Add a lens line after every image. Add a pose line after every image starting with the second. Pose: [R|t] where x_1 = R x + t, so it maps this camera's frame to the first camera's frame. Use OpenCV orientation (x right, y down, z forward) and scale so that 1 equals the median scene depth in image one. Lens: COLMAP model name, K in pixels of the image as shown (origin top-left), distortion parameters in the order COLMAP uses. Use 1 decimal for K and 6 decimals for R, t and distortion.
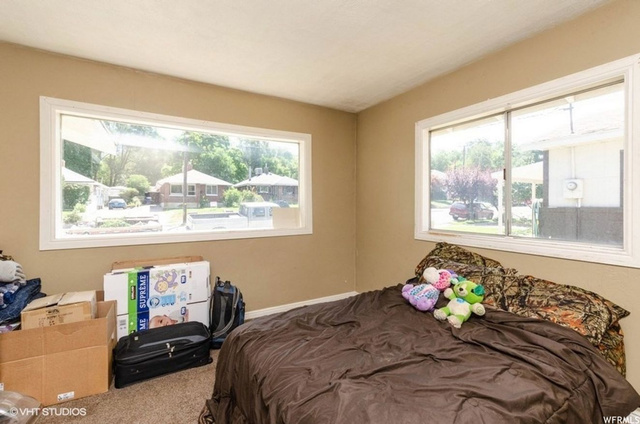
lens RADIAL K [[286.7, 0, 319.7], [0, 286.7, 207.0], [0, 0, 1]] dist [0.000161, -0.000031]
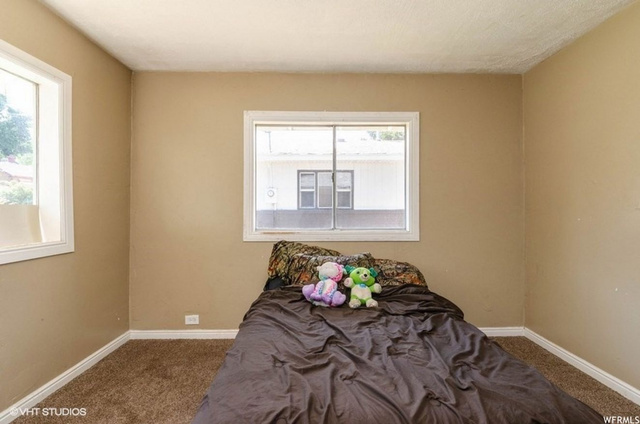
lens RADIAL K [[297.2, 0, 320.0], [0, 297.2, 212.0], [0, 0, 1]] dist [0.000675, -0.000152]
pose [[0.502697, -0.005644, 0.864444, -0.349313], [0.009193, 0.999957, 0.001183, 0.021384], [-0.864414, 0.007352, 0.502727, 0.331020]]
